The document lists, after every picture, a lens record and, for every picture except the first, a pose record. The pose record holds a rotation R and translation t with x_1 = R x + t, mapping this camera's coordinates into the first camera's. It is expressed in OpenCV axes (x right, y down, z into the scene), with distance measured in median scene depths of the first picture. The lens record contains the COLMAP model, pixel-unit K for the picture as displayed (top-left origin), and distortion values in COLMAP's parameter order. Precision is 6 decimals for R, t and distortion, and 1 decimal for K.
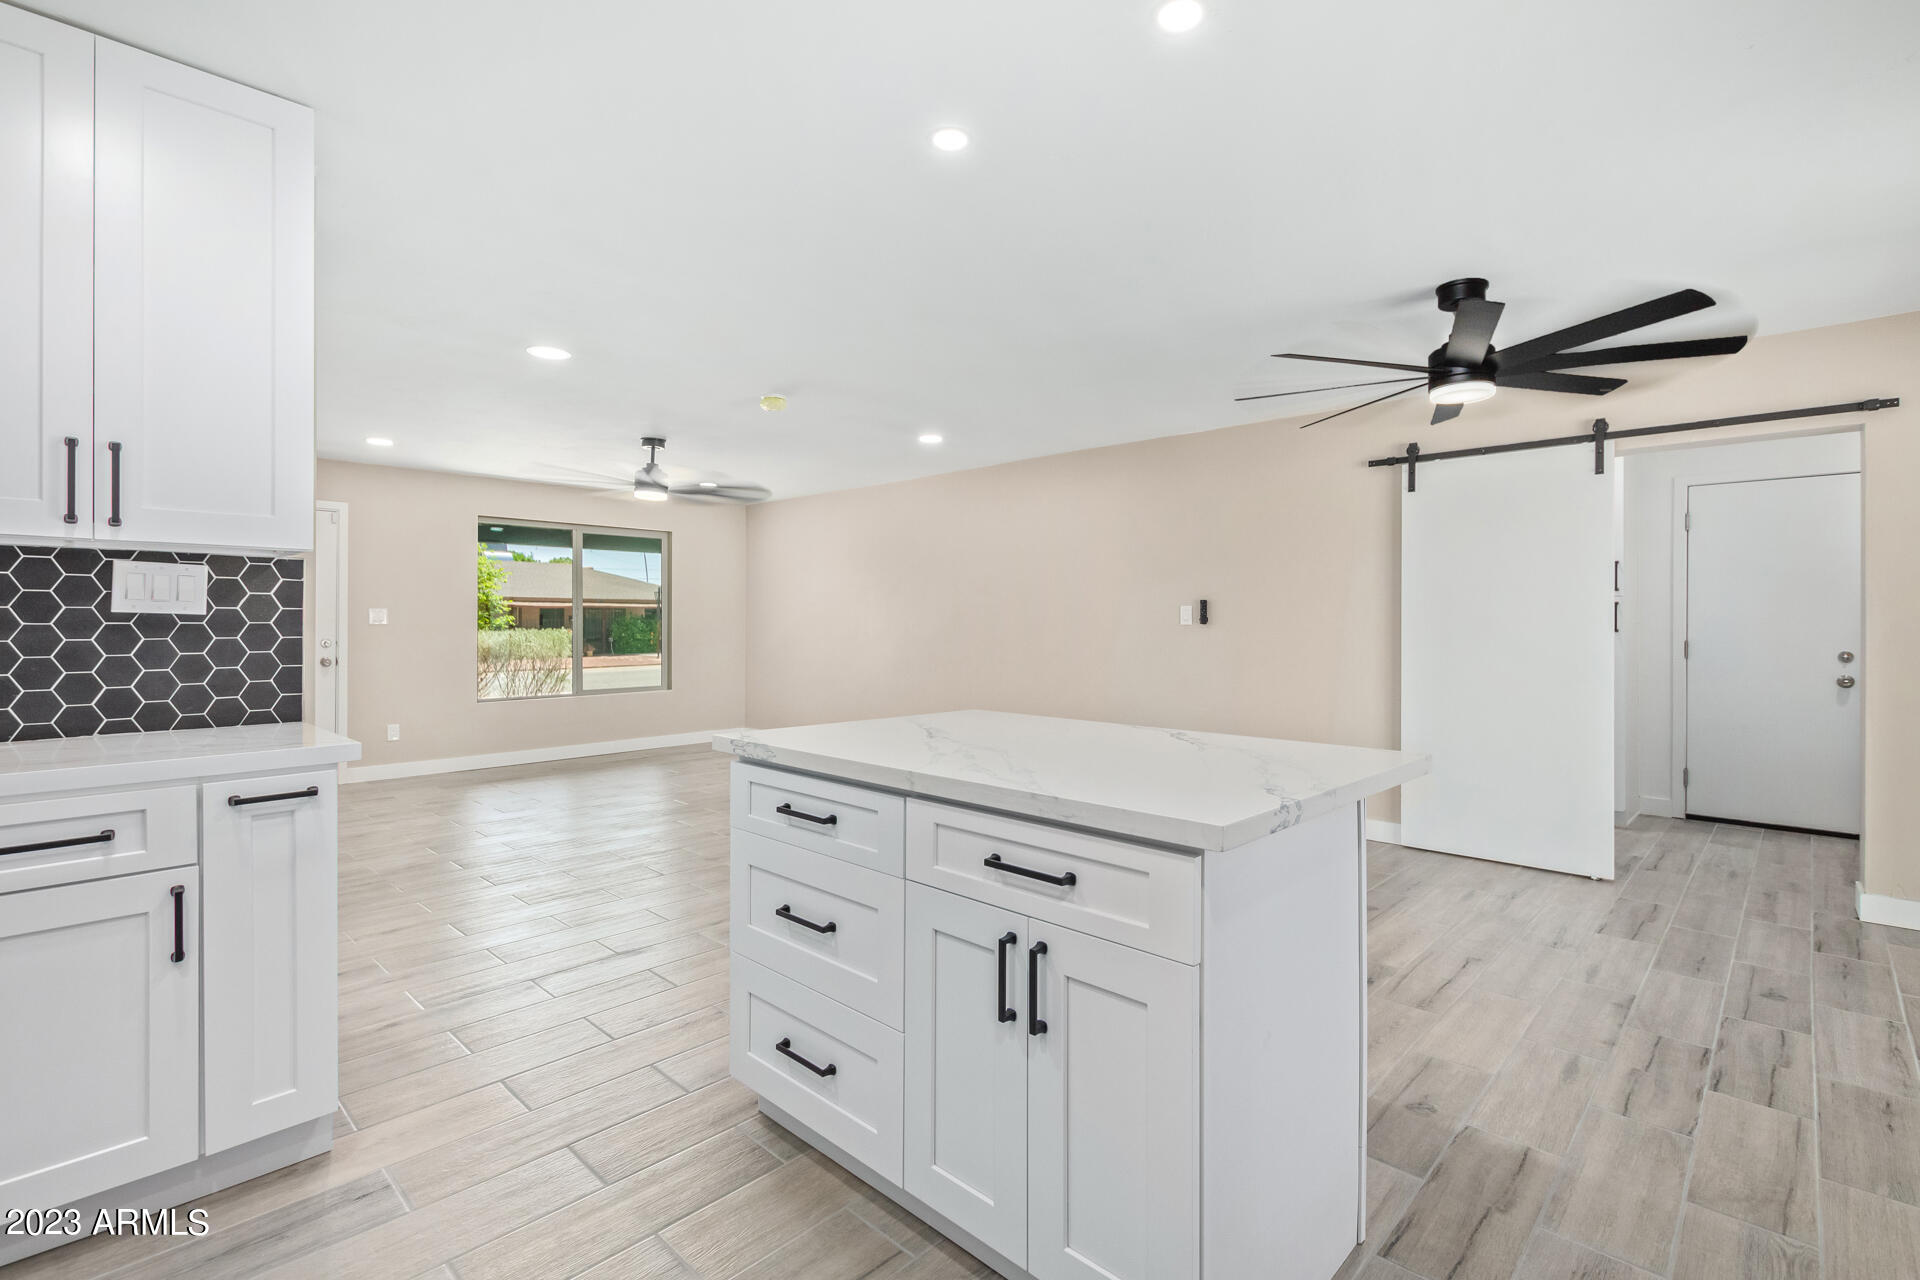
lens RADIAL K [[878.9, 0, 963.9], [0, 878.9, 632.1], [0, 0, 1]] dist [0.013836, -0.007799]
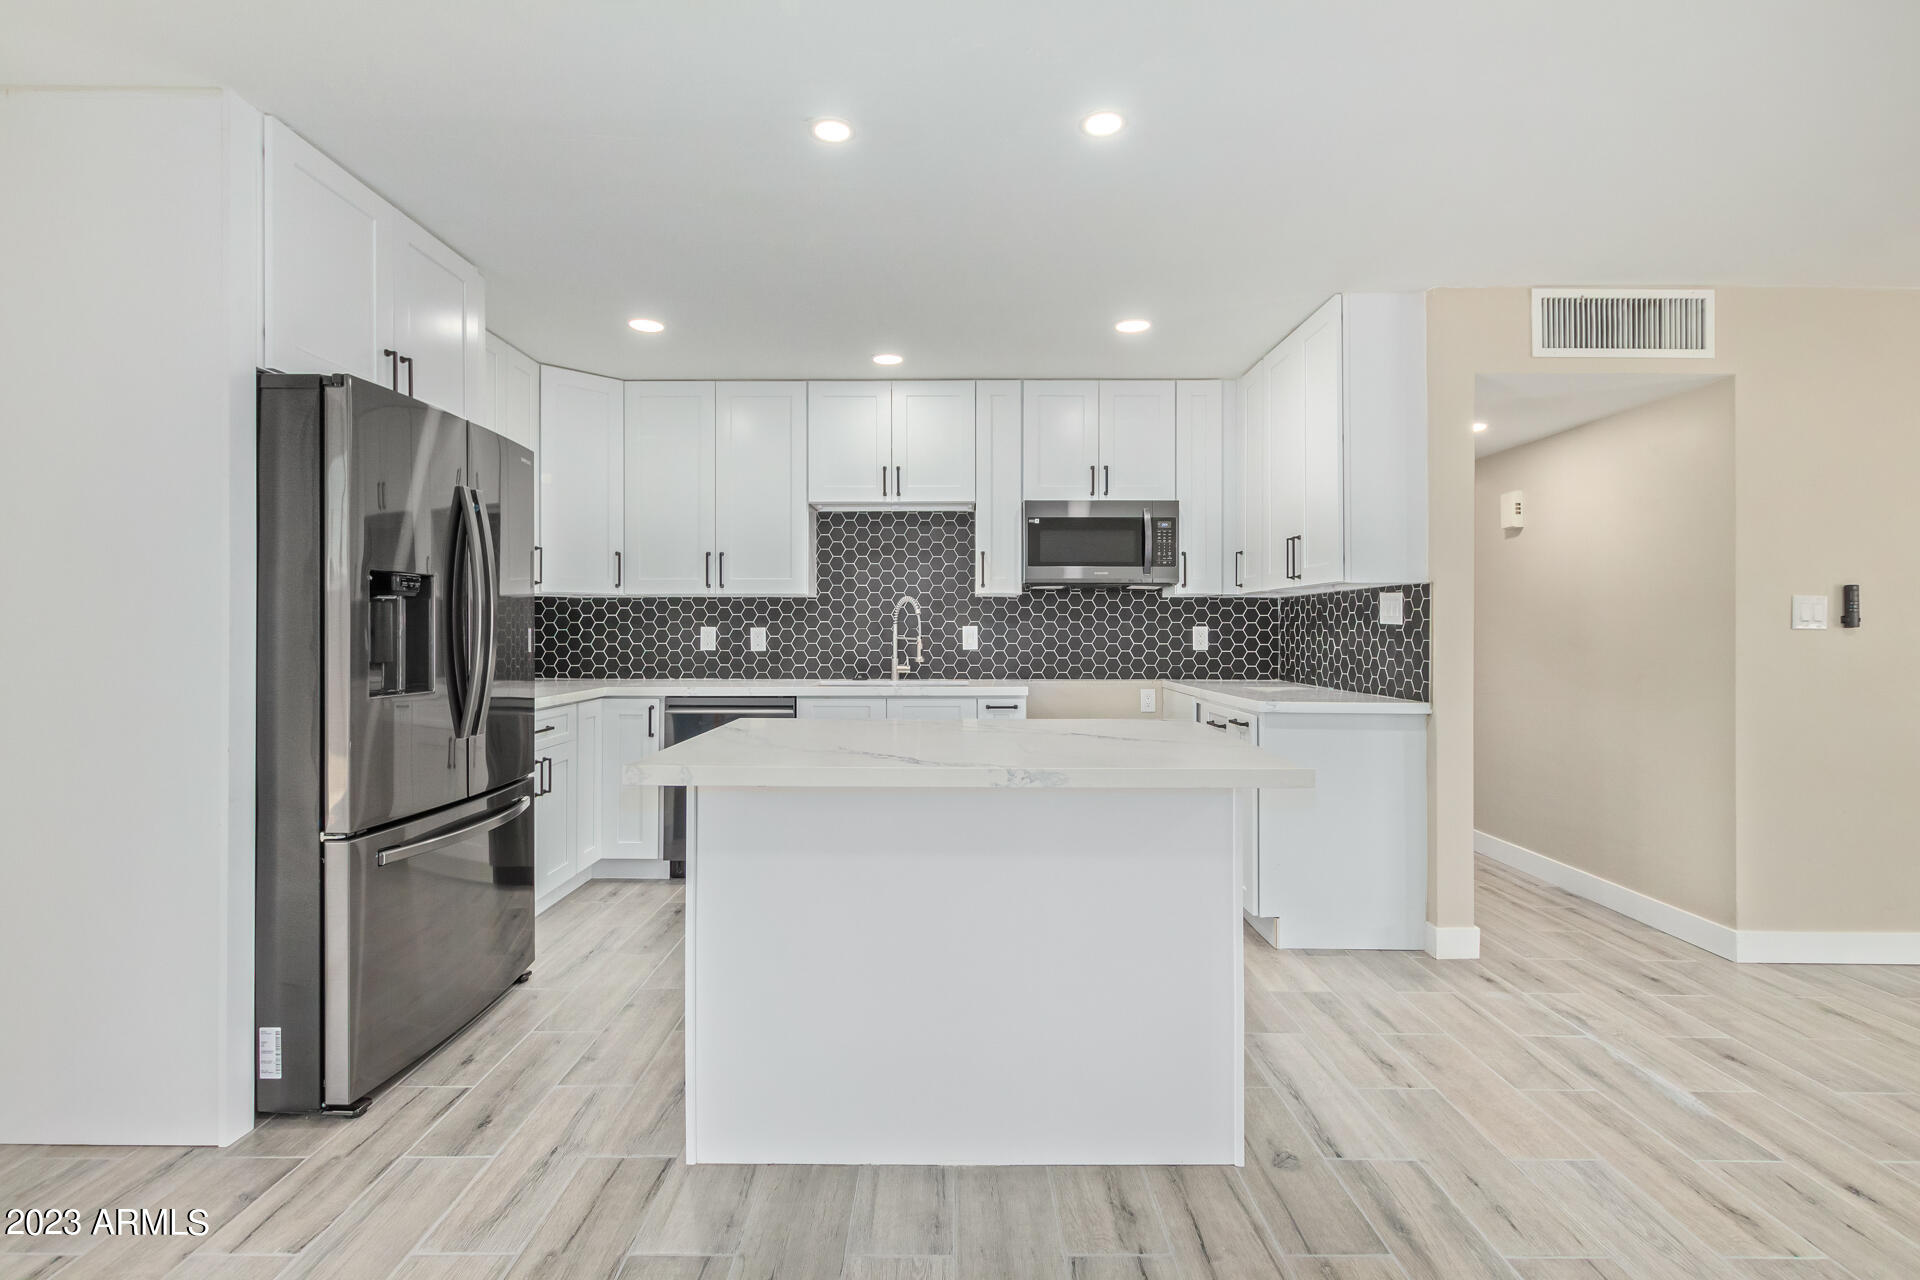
lens RADIAL K [[881.5, 0, 949.9], [0, 881.5, 631.3], [0, 0, 1]] dist [-0.000437, -0.000248]
pose [[-0.723028, -0.002766, -0.690813, 0.254701], [-0.011983, 0.999892, 0.008539, -0.003973], [0.690714, 0.014452, -0.722983, 0.523649]]
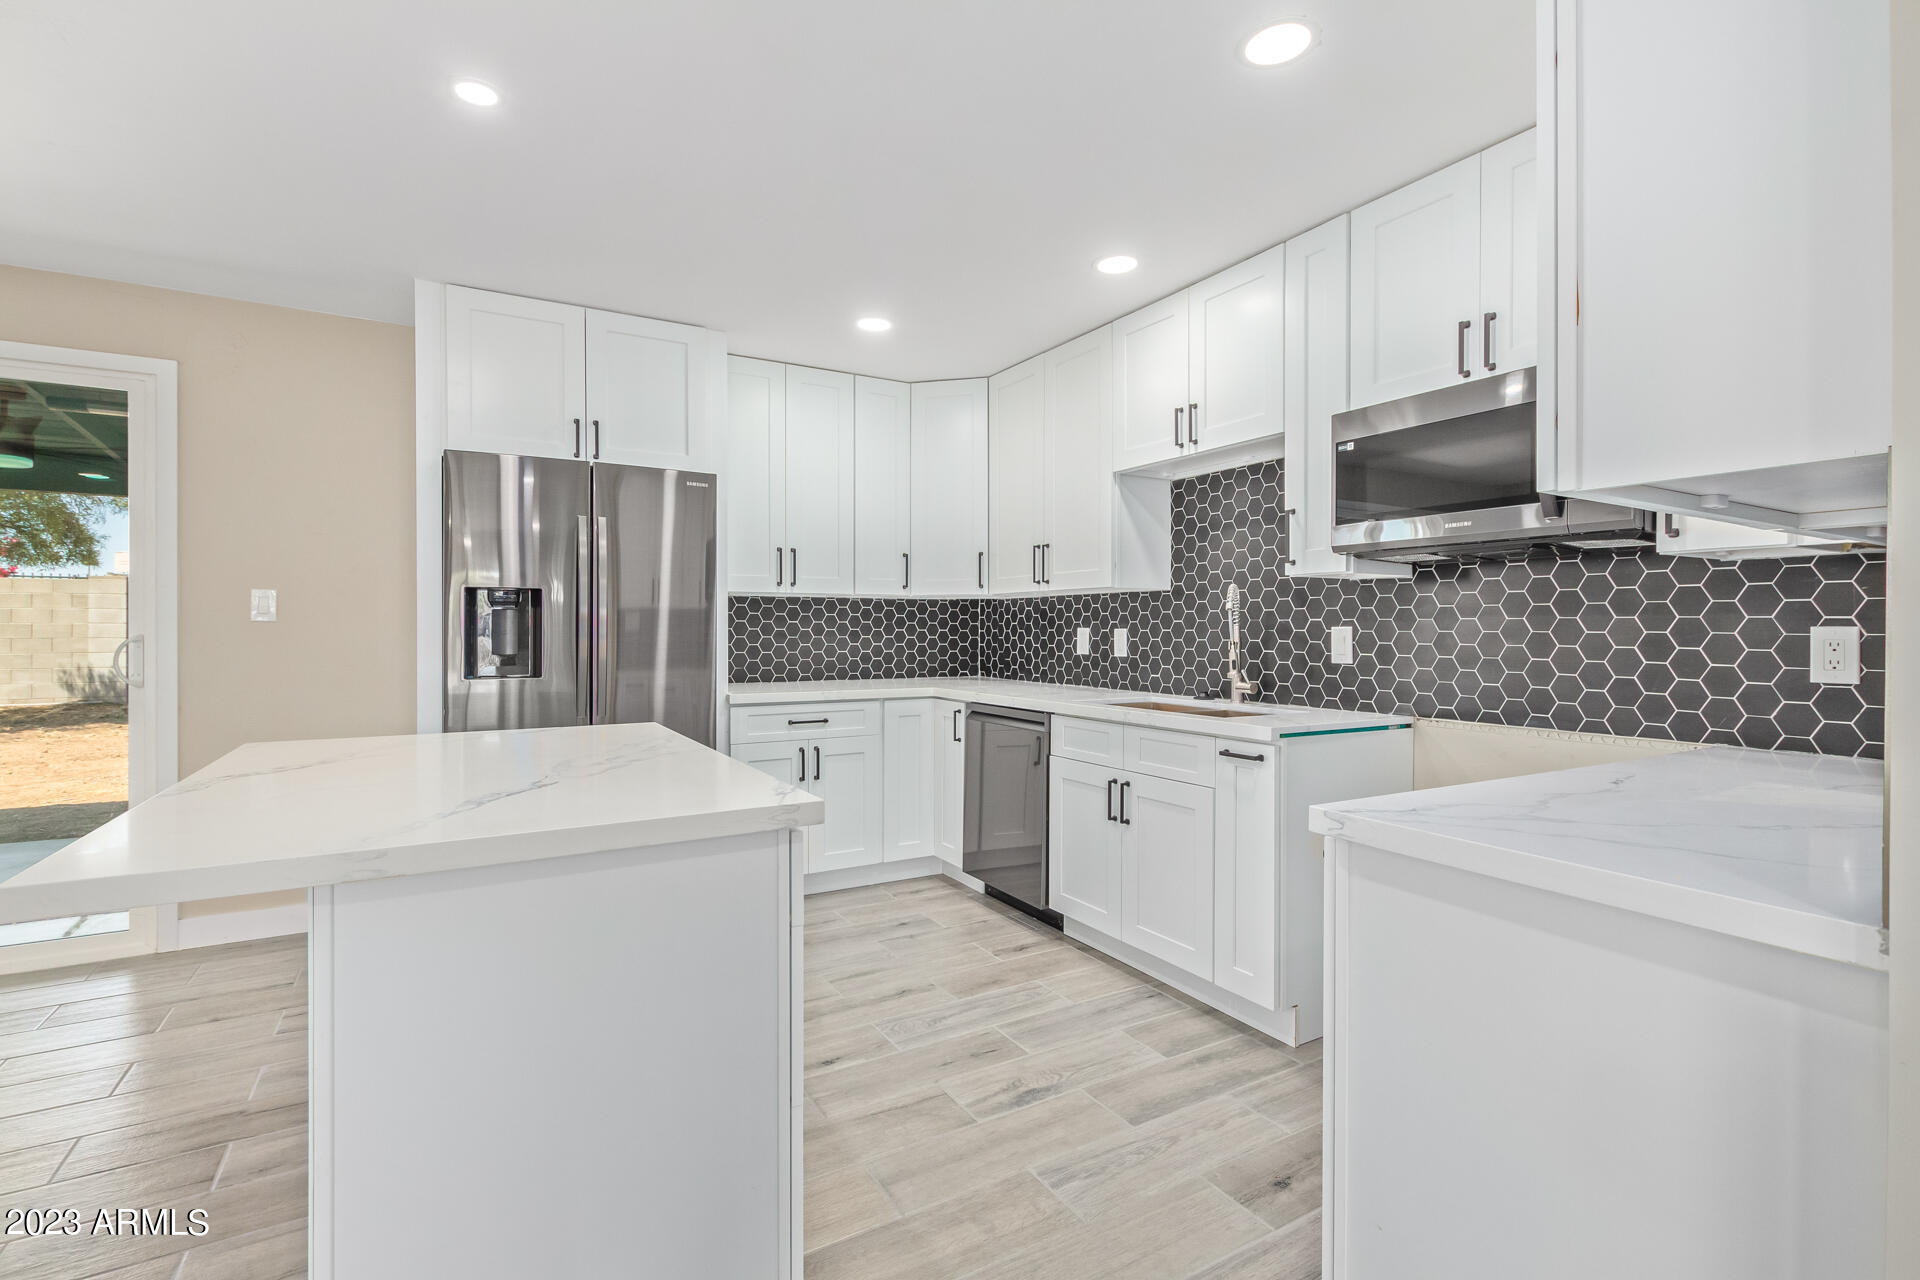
lens RADIAL K [[886.2, 0, 969.2], [0, 886.2, 631.2], [0, 0, 1]] dist [0.016893, -0.000160]
pose [[-0.964768, -0.007173, 0.263006, -0.179572], [-0.003264, 0.999878, 0.015298, -0.006177], [-0.263083, 0.013901, -0.964673, 0.511445]]
